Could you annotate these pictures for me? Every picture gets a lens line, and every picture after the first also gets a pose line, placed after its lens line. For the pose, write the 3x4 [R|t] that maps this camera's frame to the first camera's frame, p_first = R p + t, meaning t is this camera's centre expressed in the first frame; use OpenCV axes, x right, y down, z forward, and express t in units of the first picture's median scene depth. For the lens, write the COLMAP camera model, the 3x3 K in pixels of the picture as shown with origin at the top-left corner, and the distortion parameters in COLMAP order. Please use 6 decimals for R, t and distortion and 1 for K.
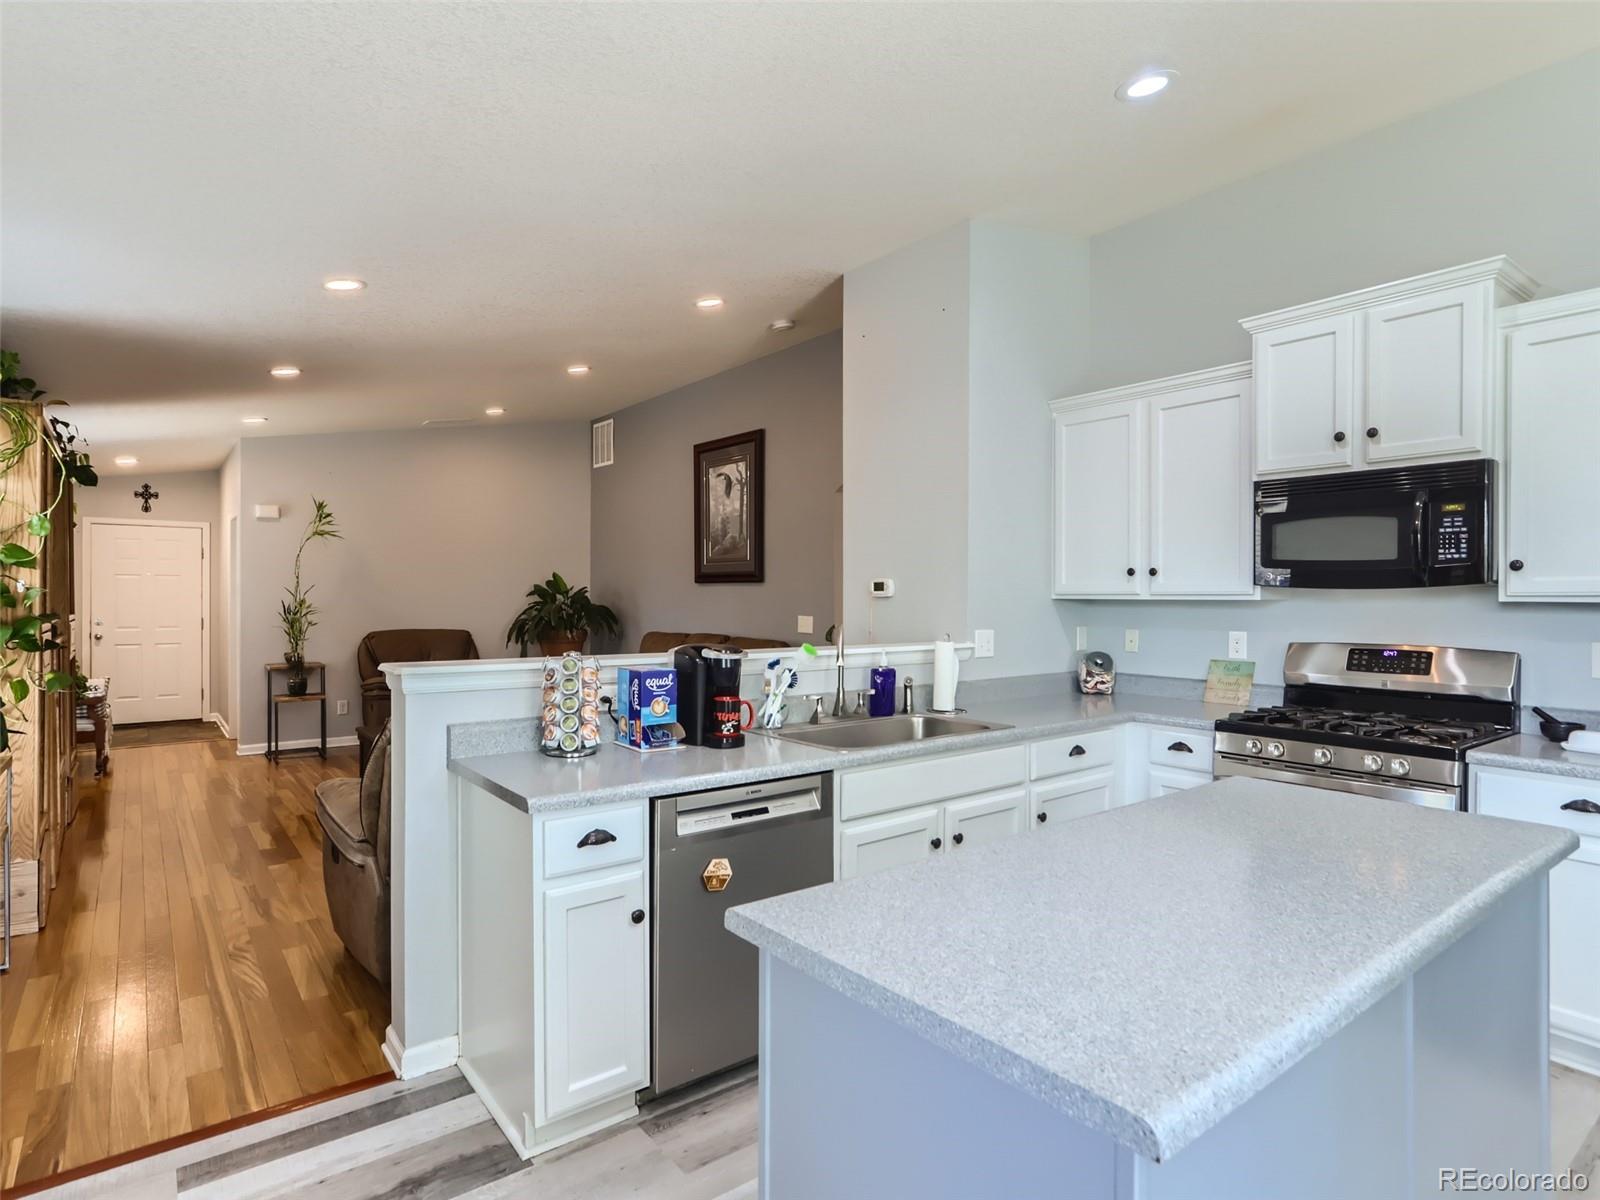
lens RADIAL K [[868.9, 0, 802.9], [0, 868.9, 597.7], [0, 0, 1]] dist [-0.030291, 0.018923]
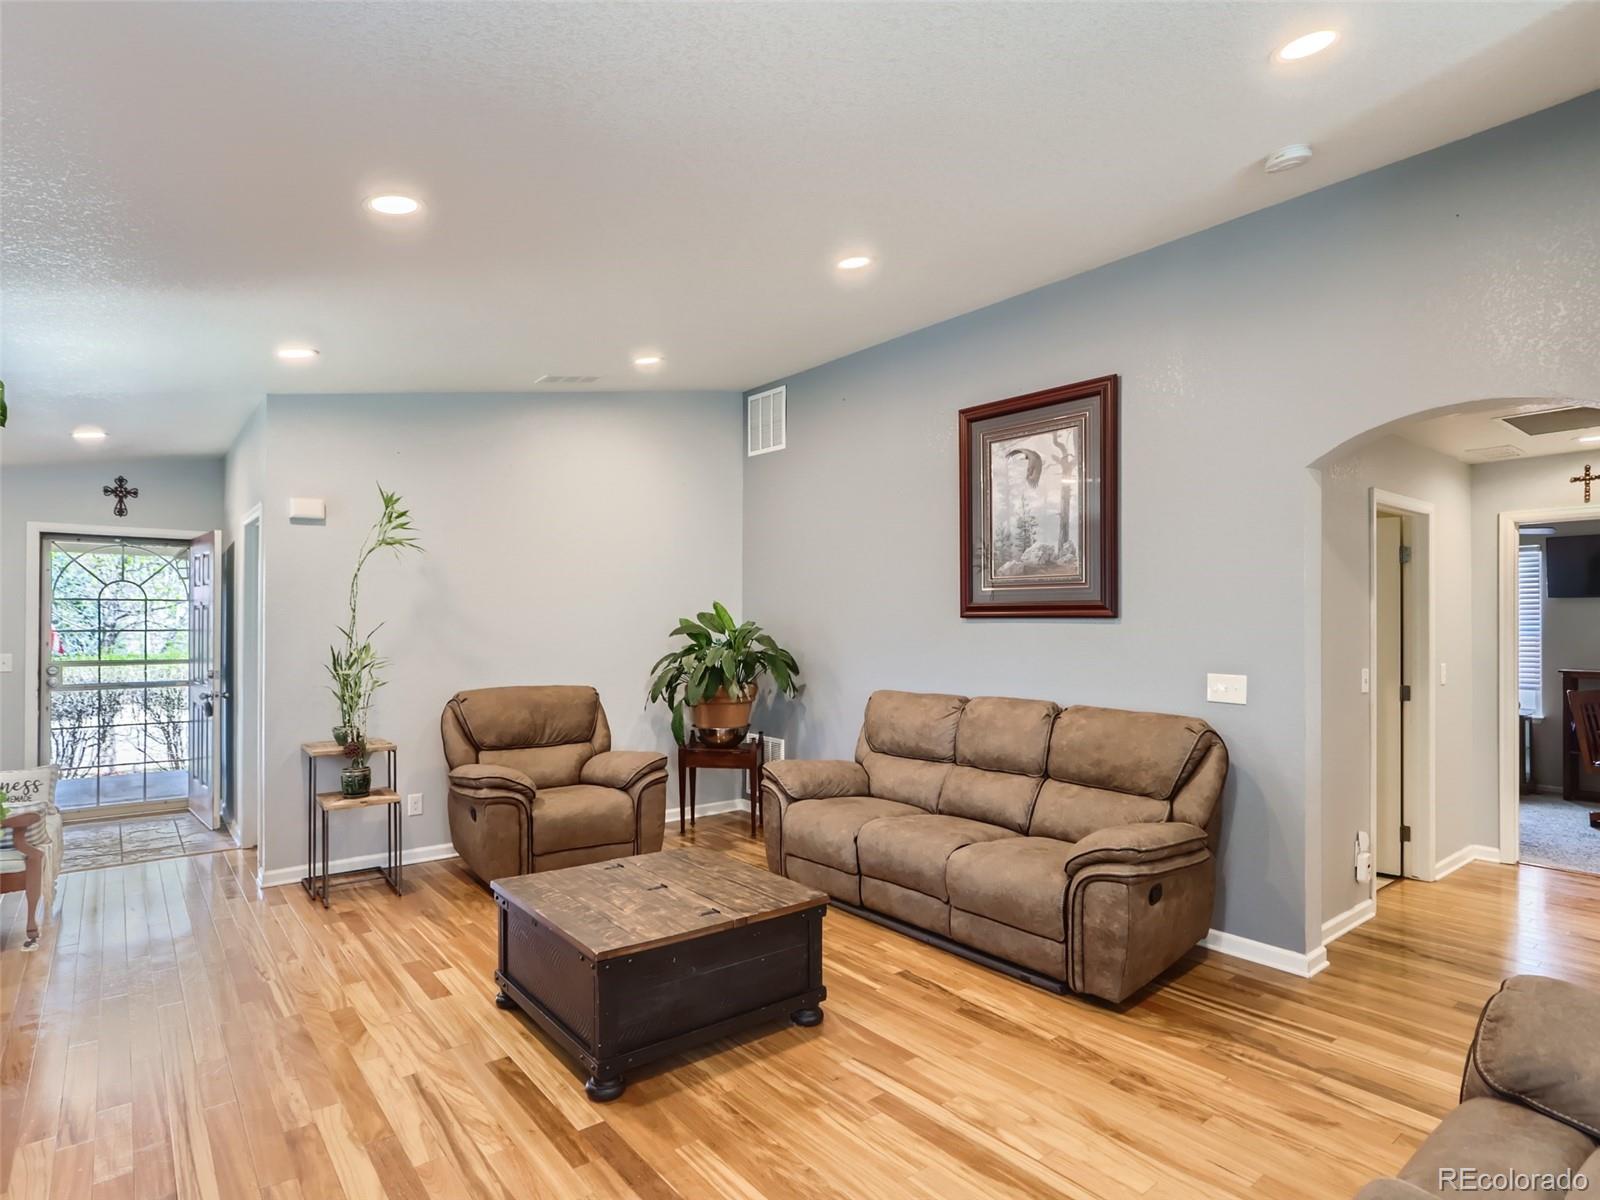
lens RADIAL K [[868.9, 0, 802.2], [0, 868.9, 614.6], [0, 0, 1]] dist [-0.030291, 0.018923]
pose [[0.999903, -0.000715, 0.013899, -0.258409], [0.000857, 0.999947, -0.010214, -0.013290], [-0.013891, 0.010225, 0.999851, 0.346891]]
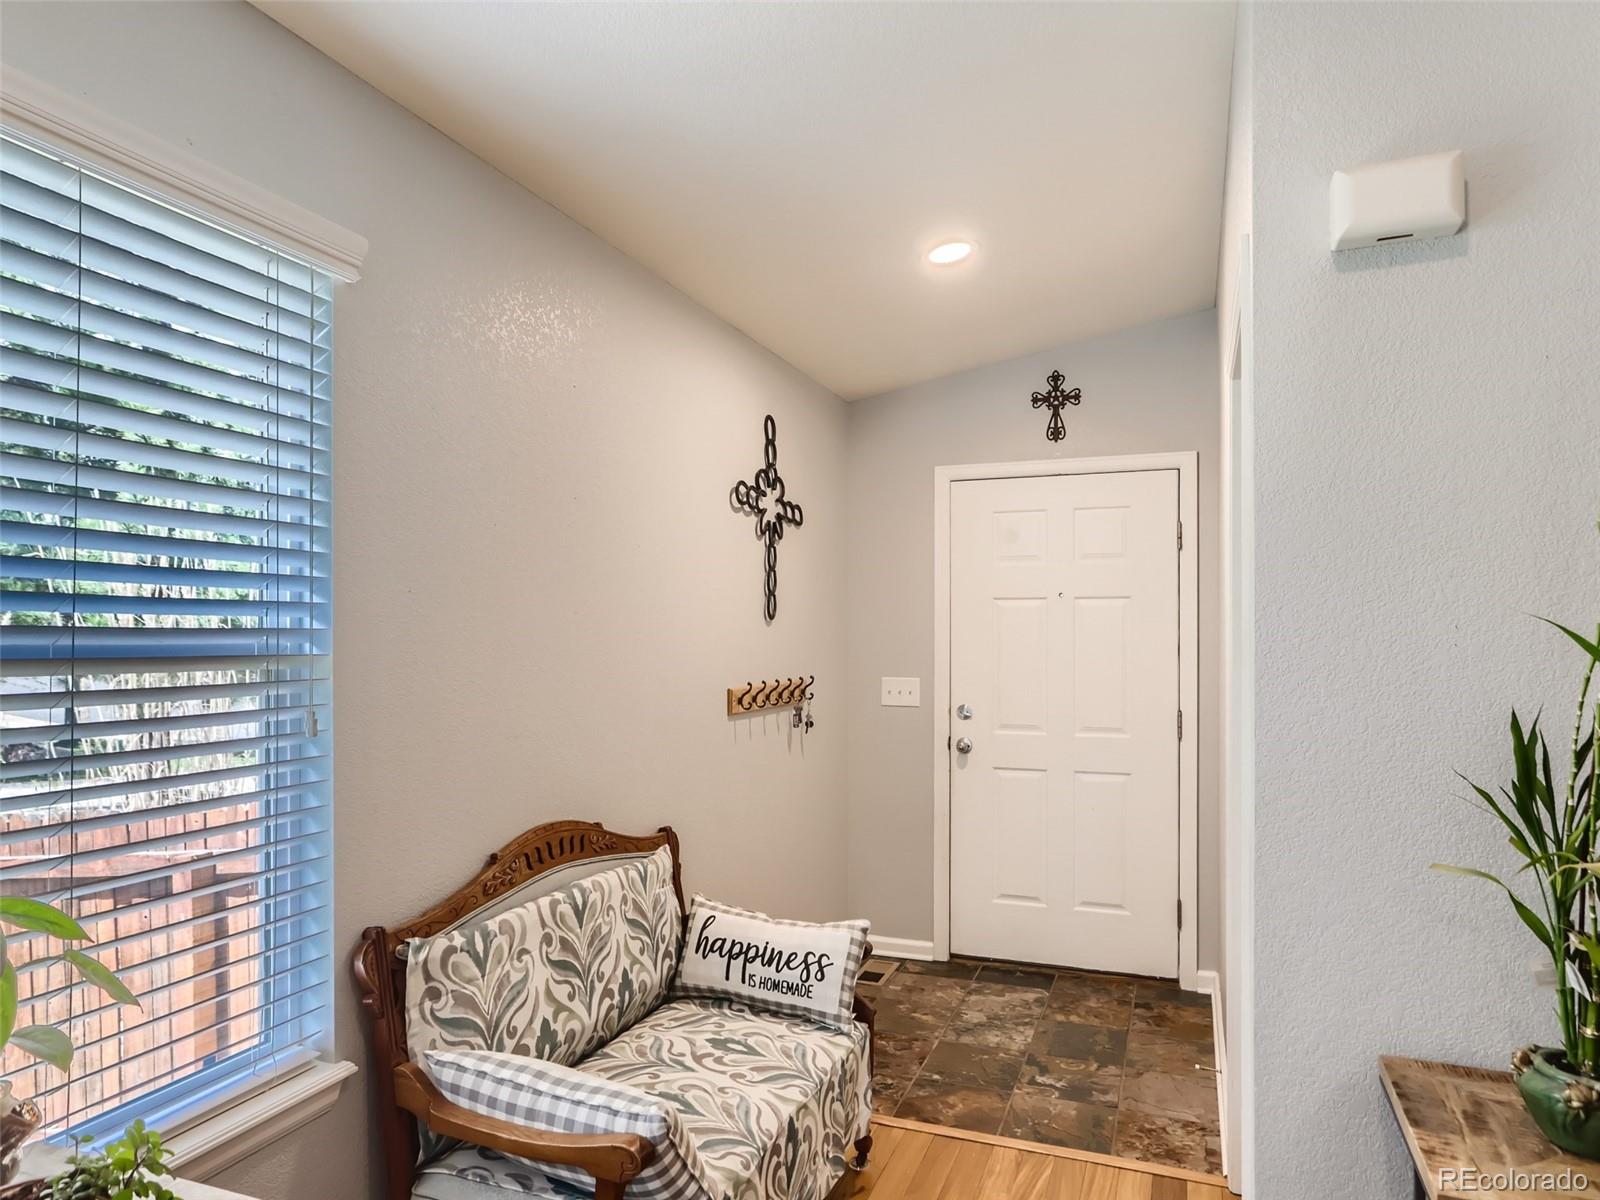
lens RADIAL K [[1007.3, 0, 806.6], [0, 1007.3, 635.1], [0, 0, 1]] dist [-0.003914, 0.001127]
pose [[0.516984, -0.003439, -0.855988, -0.511015], [0.000204, 0.999992, -0.003894, -0.008823], [0.855995, 0.001839, 0.516980, 0.795251]]
